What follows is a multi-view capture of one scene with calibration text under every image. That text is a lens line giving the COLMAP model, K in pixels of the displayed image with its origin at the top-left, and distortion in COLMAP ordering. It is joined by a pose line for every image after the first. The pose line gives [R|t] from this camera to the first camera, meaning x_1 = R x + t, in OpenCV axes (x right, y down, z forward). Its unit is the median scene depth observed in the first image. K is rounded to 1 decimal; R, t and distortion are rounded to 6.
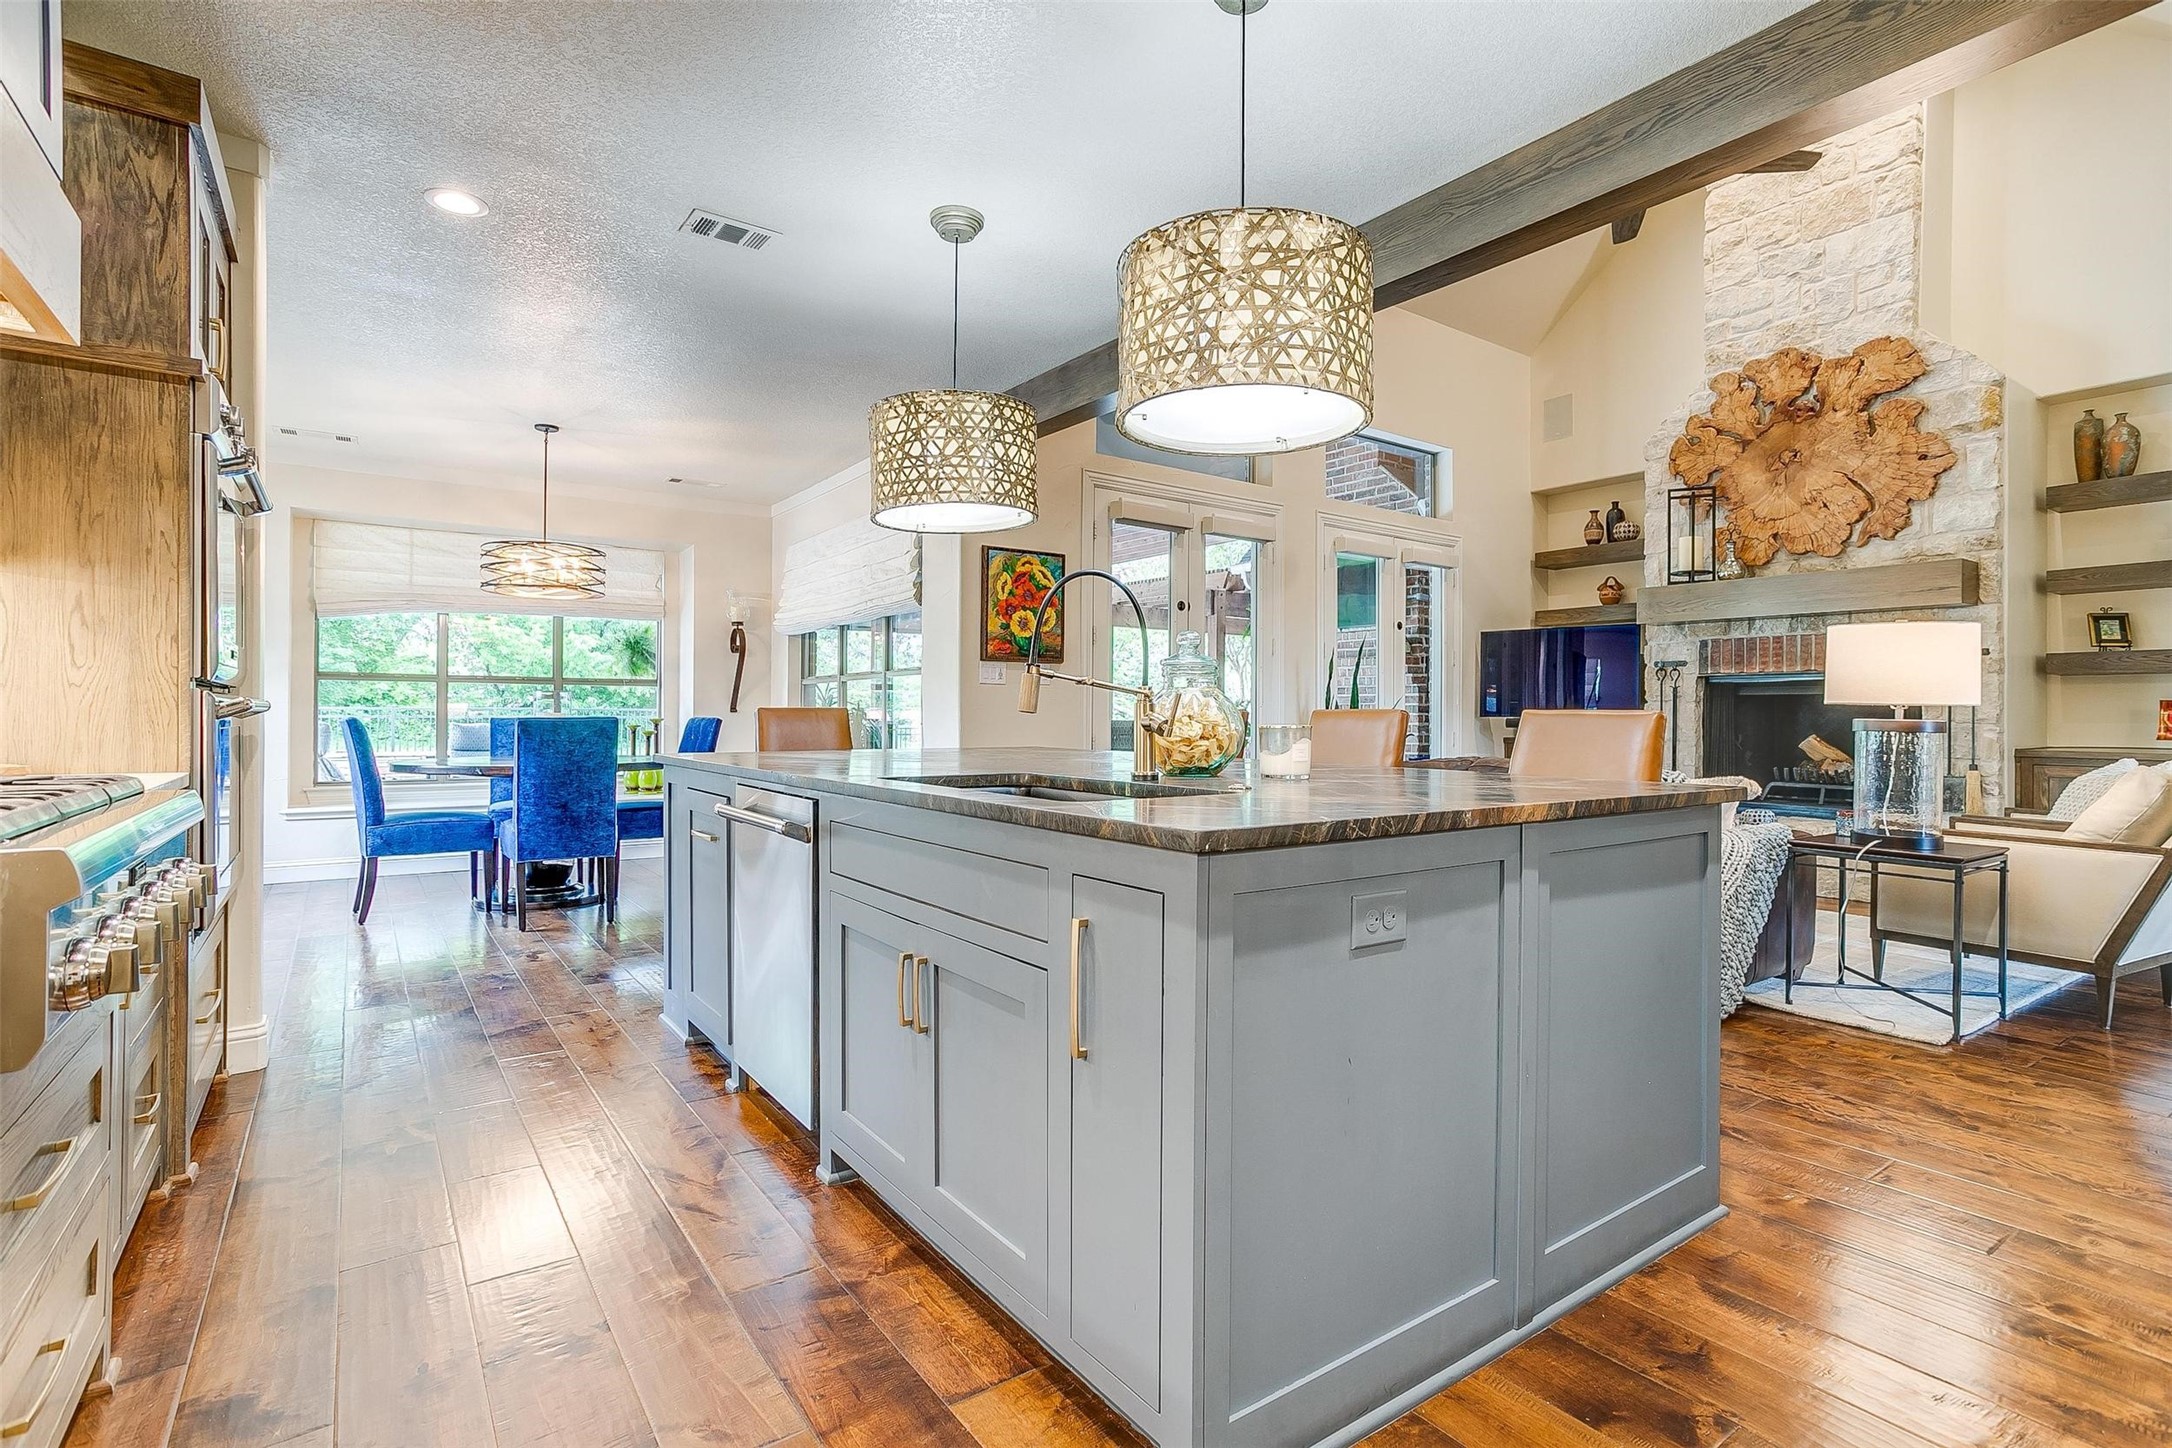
lens RADIAL K [[1029.7, 0, 1065.2], [0, 1029.7, 708.5], [0, 0, 1]] dist [-0.032886, 0.014526]
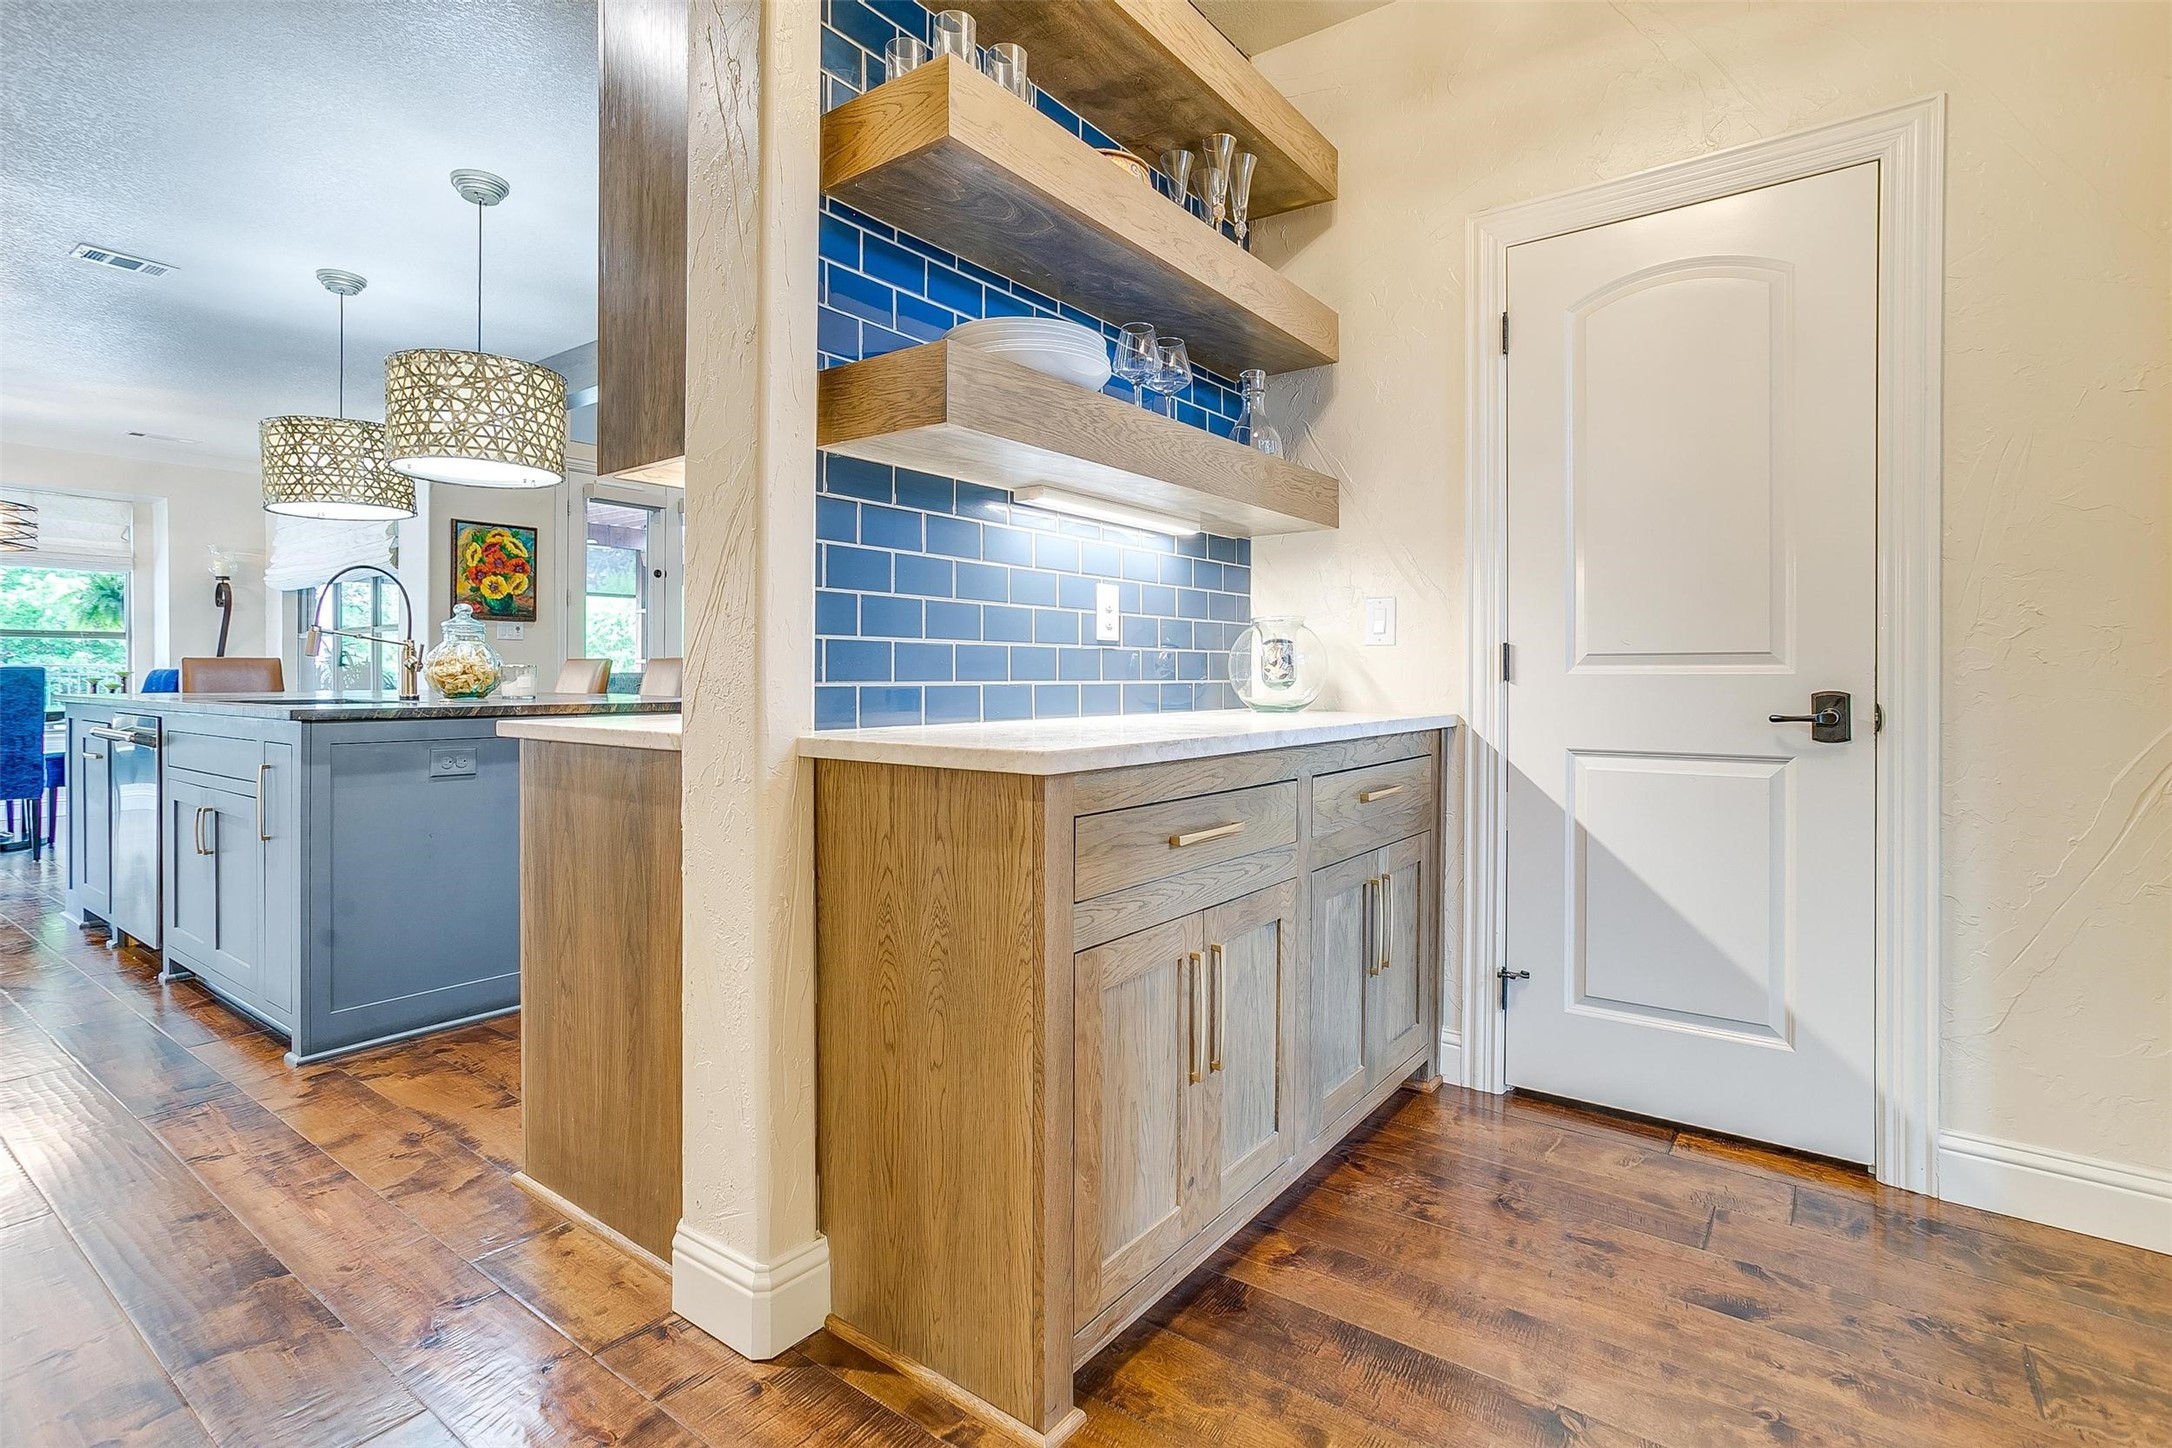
lens RADIAL K [[1061.2, 0, 1130.6], [0, 1061.2, 701.1], [0, 0, 1]] dist [-0.089250, 0.050640]
pose [[0.940185, -0.010559, 0.340502, 0.406359], [-0.000529, 0.999473, 0.032454, 0.014130], [-0.340665, -0.030693, 0.939684, -0.596219]]
